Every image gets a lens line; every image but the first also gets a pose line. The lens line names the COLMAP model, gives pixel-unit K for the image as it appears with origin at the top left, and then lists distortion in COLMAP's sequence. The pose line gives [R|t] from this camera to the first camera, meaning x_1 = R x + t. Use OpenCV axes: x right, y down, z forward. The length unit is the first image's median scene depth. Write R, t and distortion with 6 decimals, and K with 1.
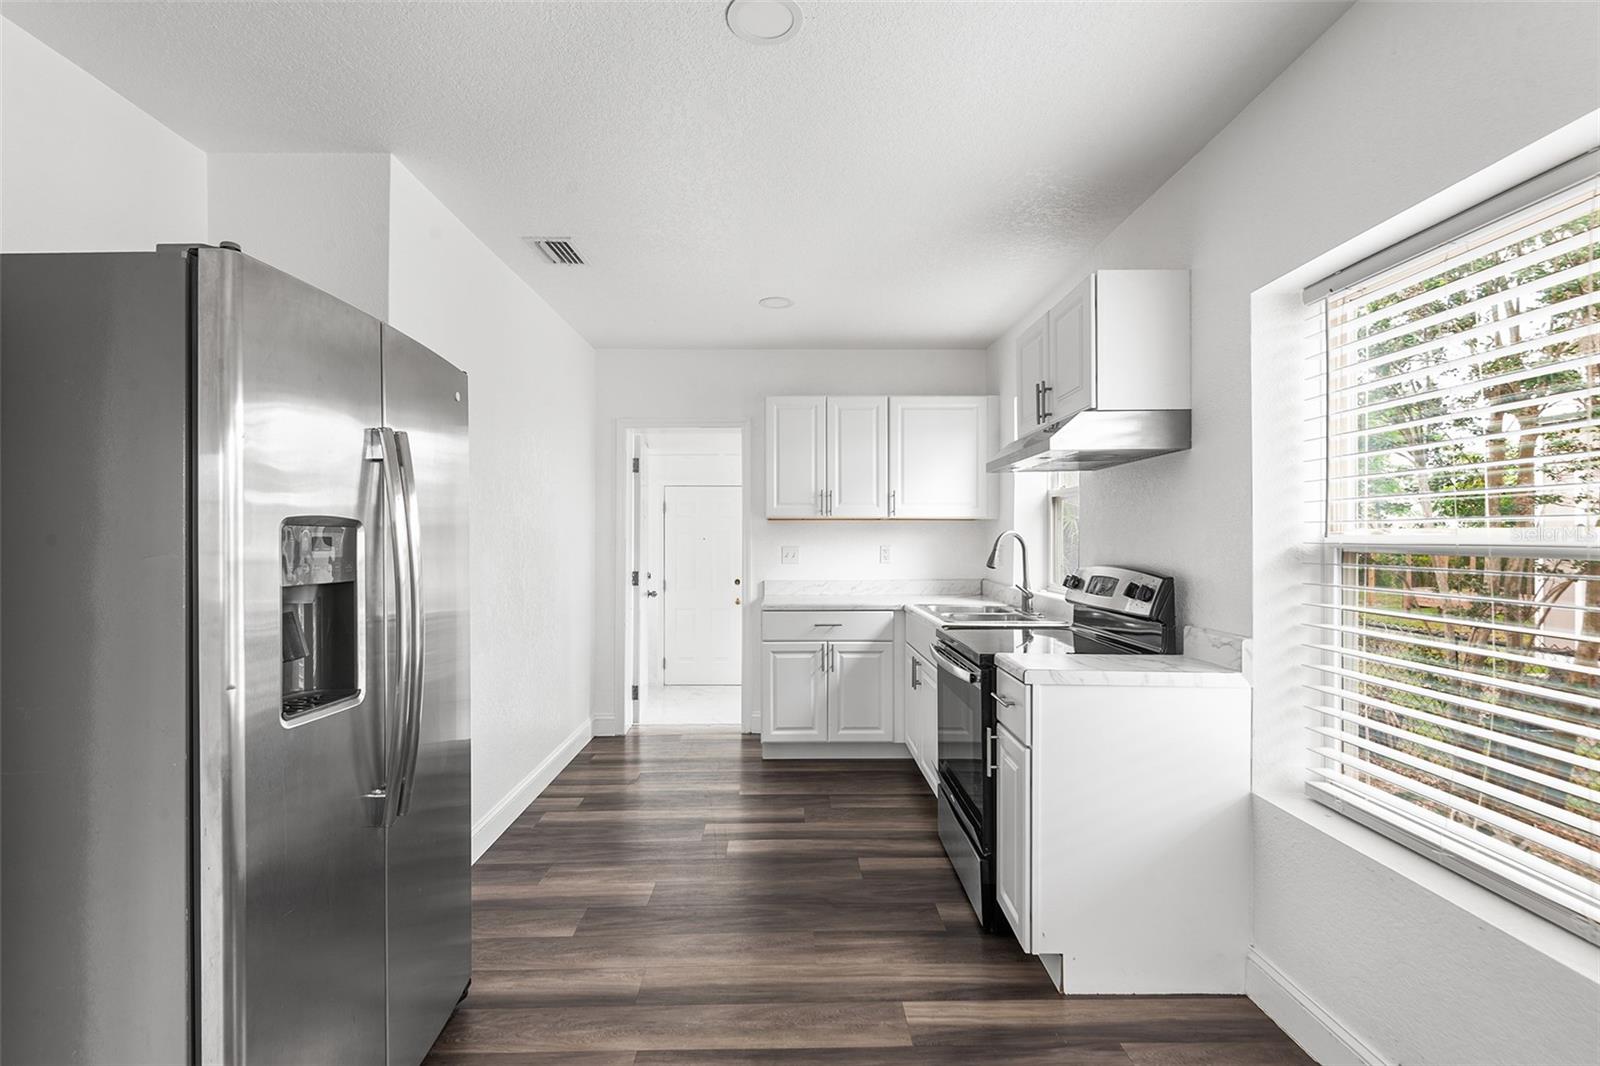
lens RADIAL K [[730.2, 0, 798.4], [0, 730.2, 541.3], [0, 0, 1]] dist [0.012088, 0.000634]
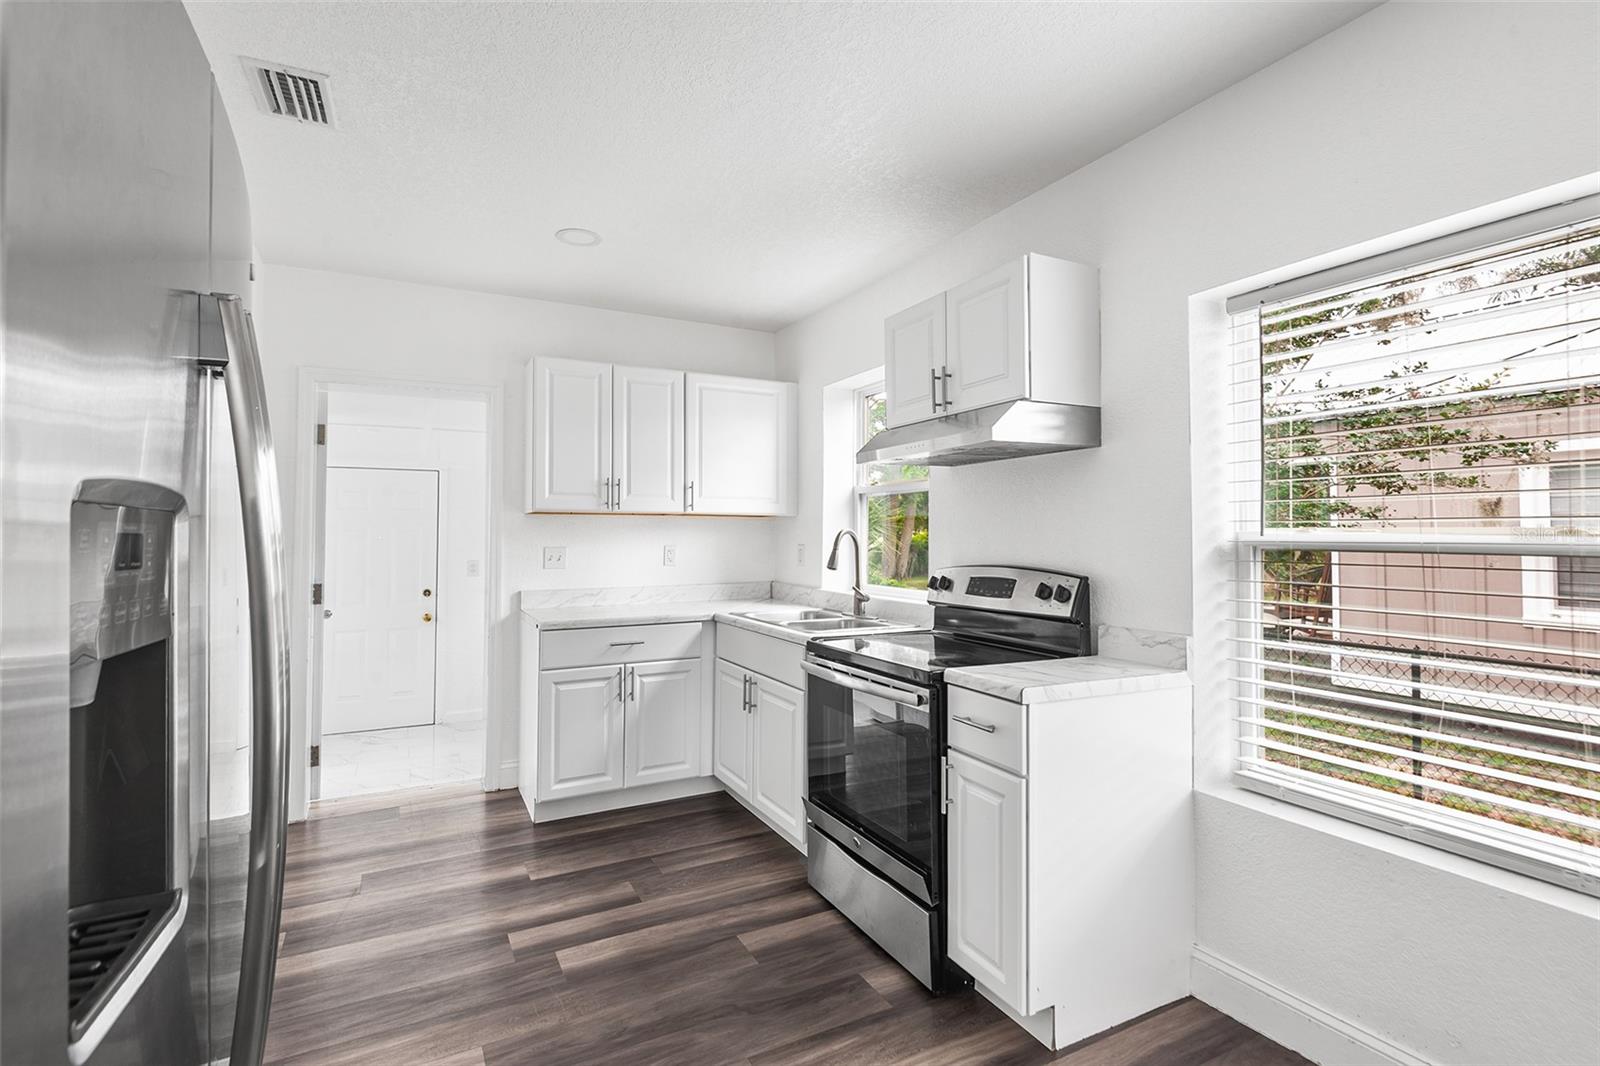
lens RADIAL K [[757.7, 0, 794.4], [0, 757.7, 521.9], [0, 0, 1]] dist [0.009509, -0.001547]
pose [[0.891484, 0.008837, 0.452966, -0.222460], [0.001992, 0.999724, -0.023423, -0.000757], [-0.453048, 0.021783, 0.891220, 0.201571]]
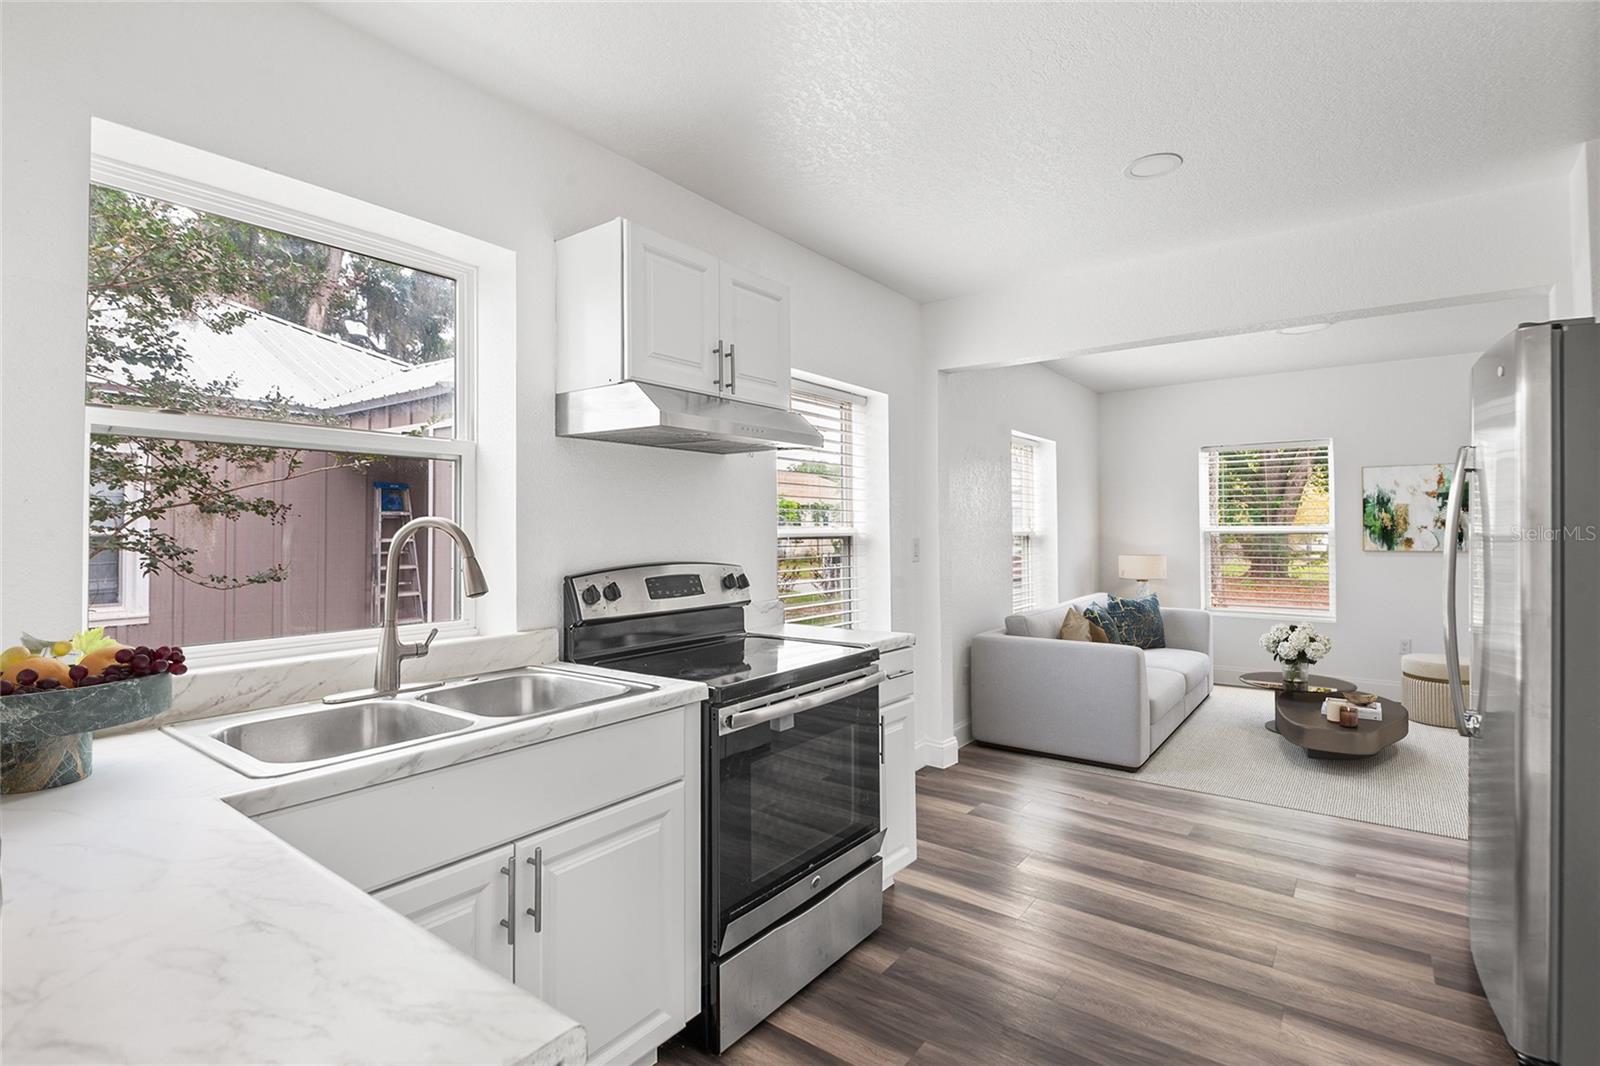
lens RADIAL K [[757.7, 0, 798.3], [0, 757.7, 525.6], [0, 0, 1]] dist [0.009509, -0.001547]
pose [[-0.789154, 0.010855, 0.614099, -0.216385], [0.009444, 0.999940, -0.005539, -0.003700], [-0.614123, 0.001429, -0.789209, 1.391149]]
